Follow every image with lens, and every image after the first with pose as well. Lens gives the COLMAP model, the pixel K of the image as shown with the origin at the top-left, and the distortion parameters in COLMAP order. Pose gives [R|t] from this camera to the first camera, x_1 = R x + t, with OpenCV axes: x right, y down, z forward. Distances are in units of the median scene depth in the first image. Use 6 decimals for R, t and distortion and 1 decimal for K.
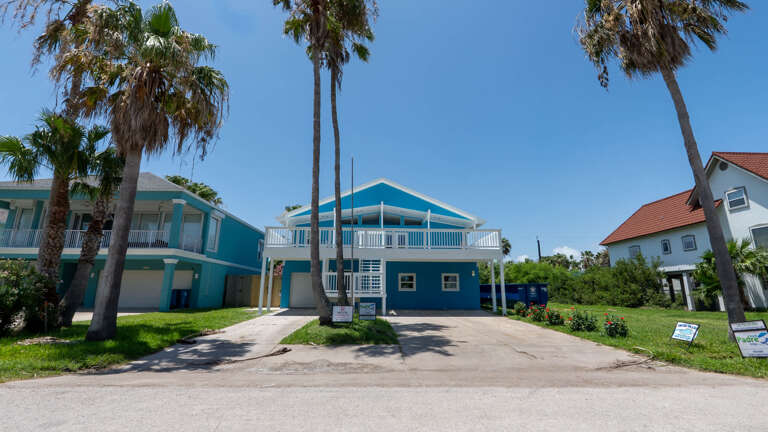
lens RADIAL K [[346.7, 0, 384.0], [0, 346.7, 216.0], [0, 0, 1]] dist [-0.002262, -0.000115]
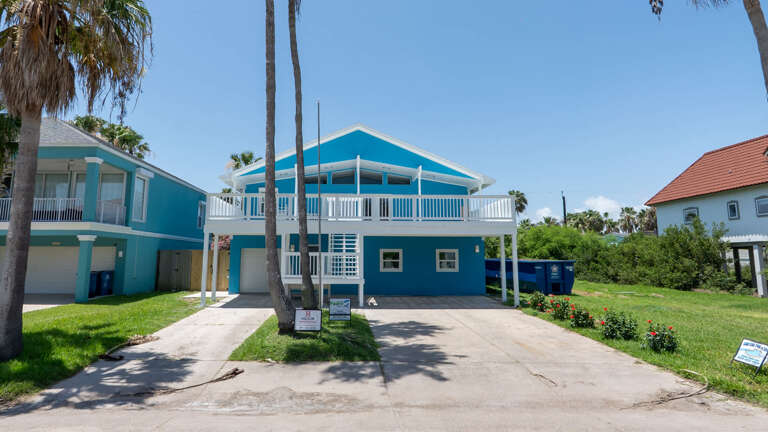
lens RADIAL K [[452.9, 0, 352.8], [0, 452.9, 197.0], [0, 0, 1]] dist [-0.003072, -0.000320]
pose [[0.999833, -0.003433, -0.017937, 0.000372], [0.004850, 0.996818, 0.079569, -0.035530], [0.017606, -0.079643, 0.996668, 0.004212]]
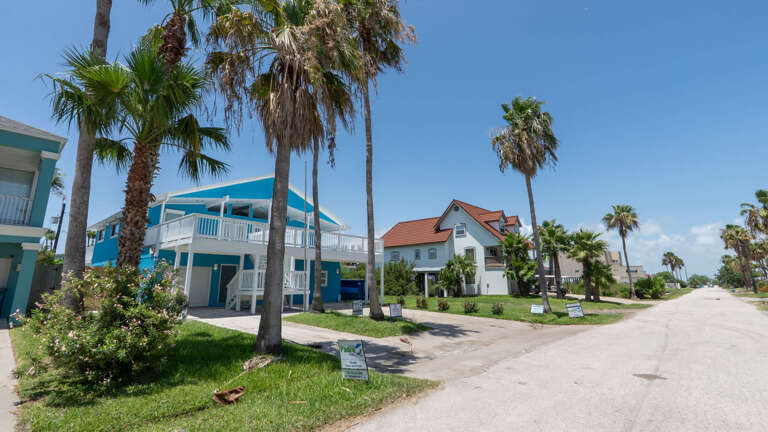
lens RADIAL K [[346.7, 0, 384.0], [0, 346.7, 216.0], [0, 0, 1]] dist [-0.002262, -0.000115]
pose [[0.708270, 0.132628, 0.693371, -0.551412], [-0.153388, 0.987640, -0.032232, -0.007454], [-0.689076, -0.083526, 0.719860, 0.066585]]
